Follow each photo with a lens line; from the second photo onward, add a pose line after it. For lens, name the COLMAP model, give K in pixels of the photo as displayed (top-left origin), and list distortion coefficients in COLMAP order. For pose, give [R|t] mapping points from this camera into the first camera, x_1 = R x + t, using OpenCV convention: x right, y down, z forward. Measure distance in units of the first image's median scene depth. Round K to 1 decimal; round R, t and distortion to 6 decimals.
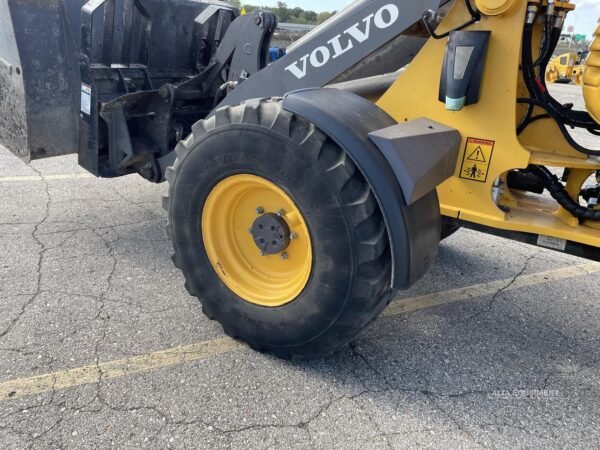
lens RADIAL K [[452.3, 0, 295.3], [0, 452.3, 223.6], [0, 0, 1]] dist [0.069816, -0.072030]
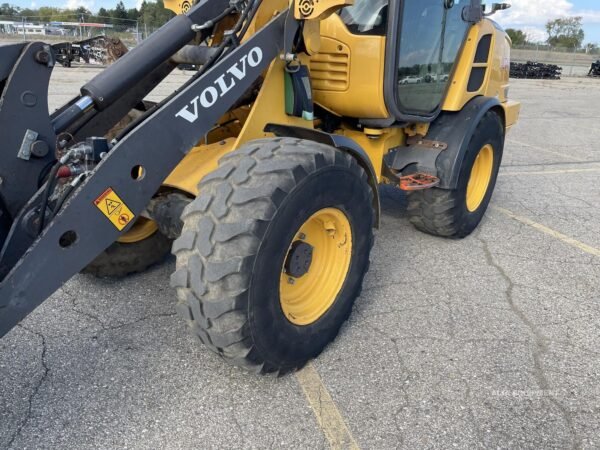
lens RADIAL K [[452.3, 0, 305.6], [0, 452.3, 227.2], [0, 0, 1]] dist [0.096839, -0.126436]
pose [[0.083924, -0.420515, 0.903396, -0.986089], [0.336794, 0.865212, 0.371453, -0.436366], [-0.937831, 0.273084, 0.214239, 0.693601]]
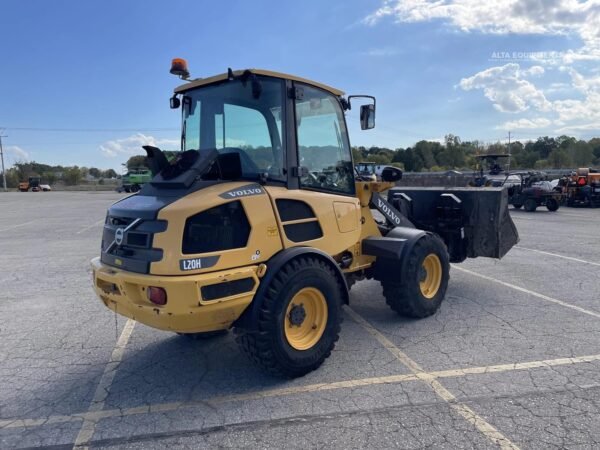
lens RADIAL K [[452.3, 0, 304.7], [0, 452.3, 219.6], [0, 0, 1]] dist [0.096839, -0.126436]
pose [[-0.187305, 0.032957, -0.981749, 3.327354], [-0.358118, 0.928361, 0.099489, -0.538407], [0.914696, 0.370217, -0.162084, 1.249726]]
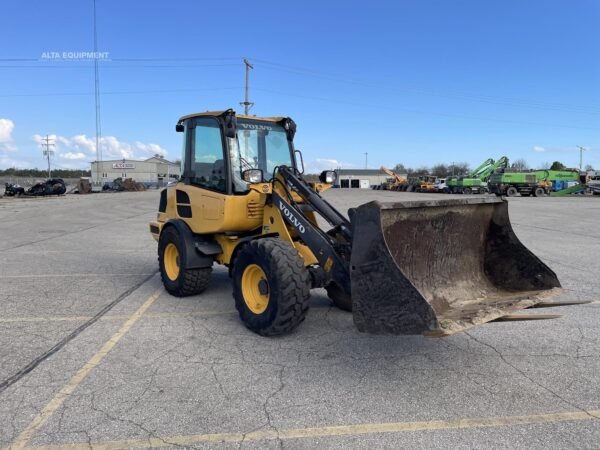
lens RADIAL K [[452.3, 0, 305.0], [0, 452.3, 218.1], [0, 0, 1]] dist [0.096839, -0.126436]
pose [[-0.952355, -0.091081, 0.291075, -0.563920], [0.049253, 0.895913, 0.441491, -1.676446], [-0.300990, 0.434792, -0.848741, 3.540903]]
